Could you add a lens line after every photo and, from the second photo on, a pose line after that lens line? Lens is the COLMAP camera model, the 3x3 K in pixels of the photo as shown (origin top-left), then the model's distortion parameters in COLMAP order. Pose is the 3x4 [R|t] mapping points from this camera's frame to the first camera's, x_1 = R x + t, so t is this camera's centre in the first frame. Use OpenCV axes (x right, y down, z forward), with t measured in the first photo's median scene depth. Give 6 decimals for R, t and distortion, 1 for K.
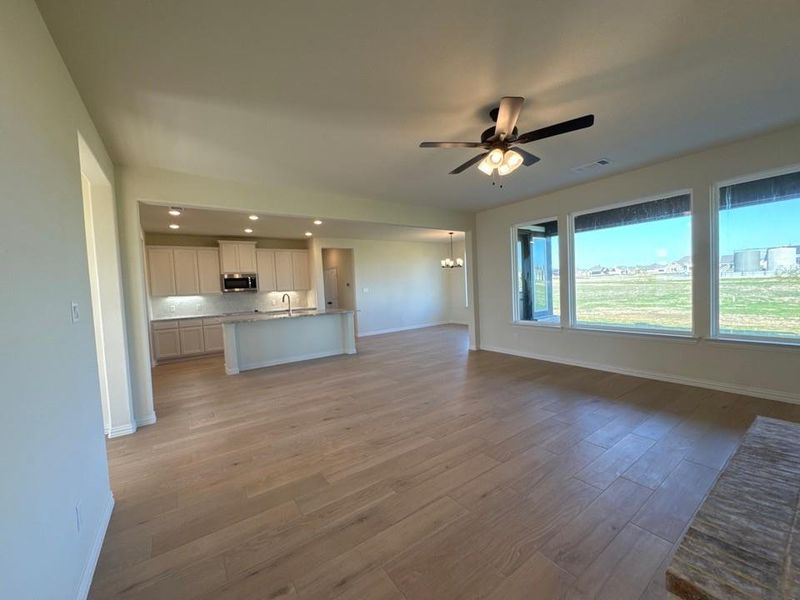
lens RADIAL K [[316.6, 0, 403.1], [0, 316.6, 297.3], [0, 0, 1]] dist [-0.004210, 0.000428]
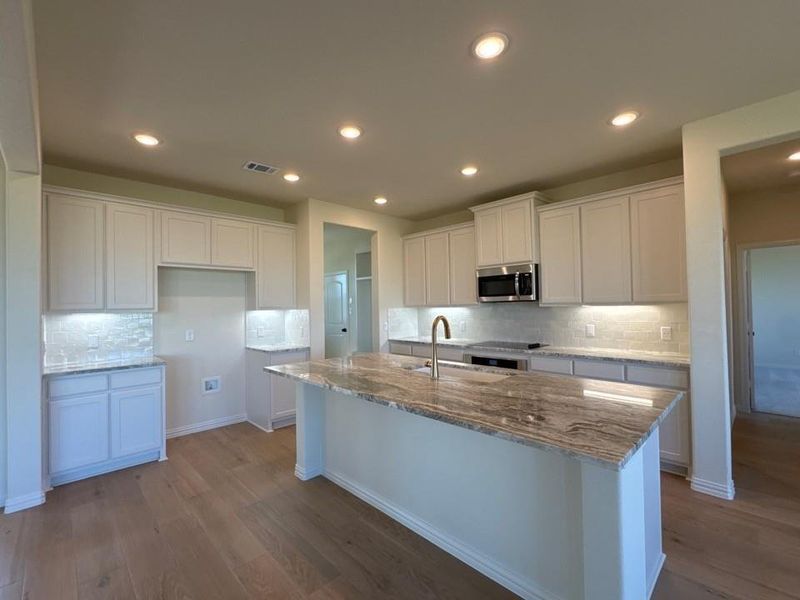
lens RADIAL K [[353.5, 0, 402.5], [0, 353.5, 301.4], [0, 0, 1]] dist [-0.003932, 0.000877]
pose [[0.143241, 0.032736, -0.989146, 0.008689], [-0.028233, 0.999181, 0.028979, -0.032030], [0.989285, 0.023776, 0.144048, 0.774316]]
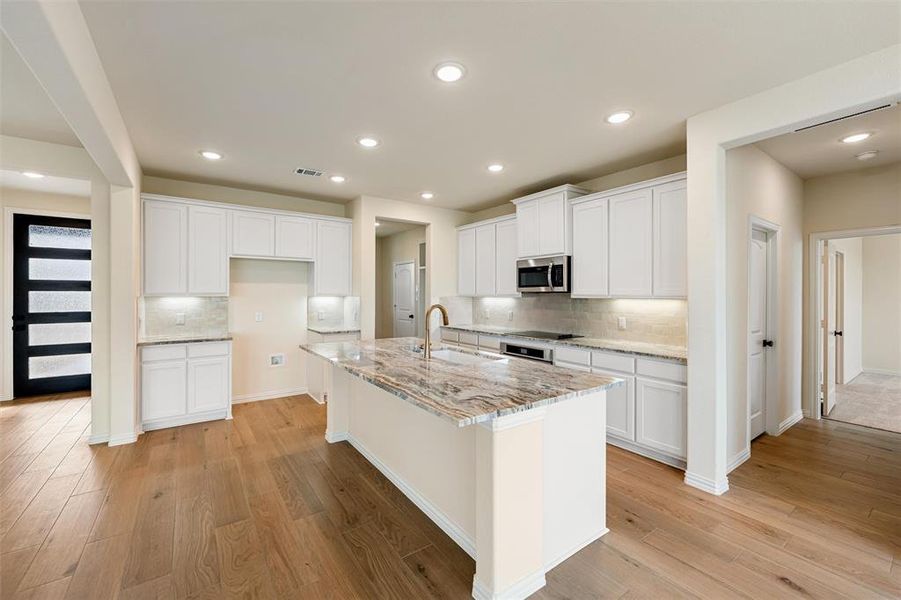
lens RADIAL K [[365.9, 0, 449.5], [0, 365.9, 293.3], [0, 0, 1]] dist [0.000190, -0.000122]
pose [[-0.015232, 0.046676, -0.998794, 0.071138], [-0.040355, 0.998067, 0.047258, -0.040719], [0.999069, 0.041026, -0.013319, 0.875762]]
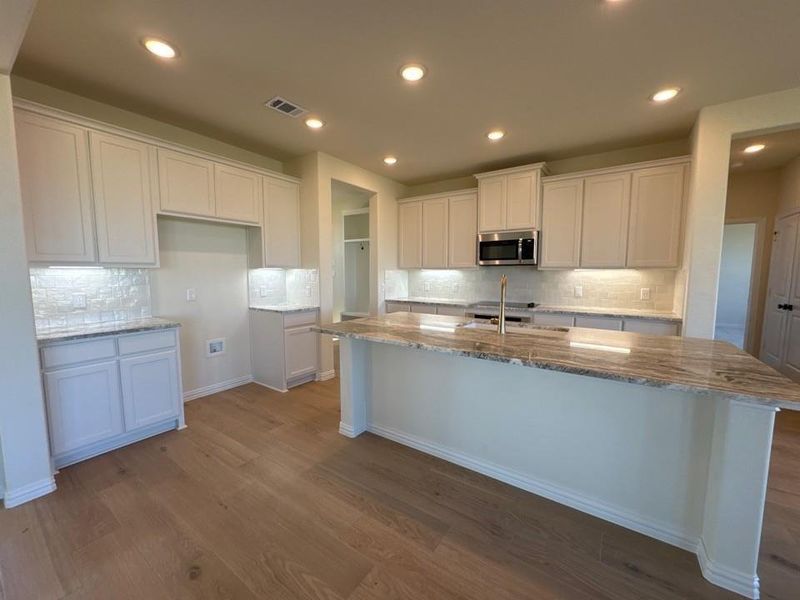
lens RADIAL K [[316.6, 0, 403.8], [0, 316.6, 300.8], [0, 0, 1]] dist [-0.004210, 0.000428]
pose [[0.330678, 0.135823, -0.933919, -0.057509], [-0.053352, 0.990697, 0.125190, -0.018136], [0.942234, 0.008428, 0.334848, 0.665800]]
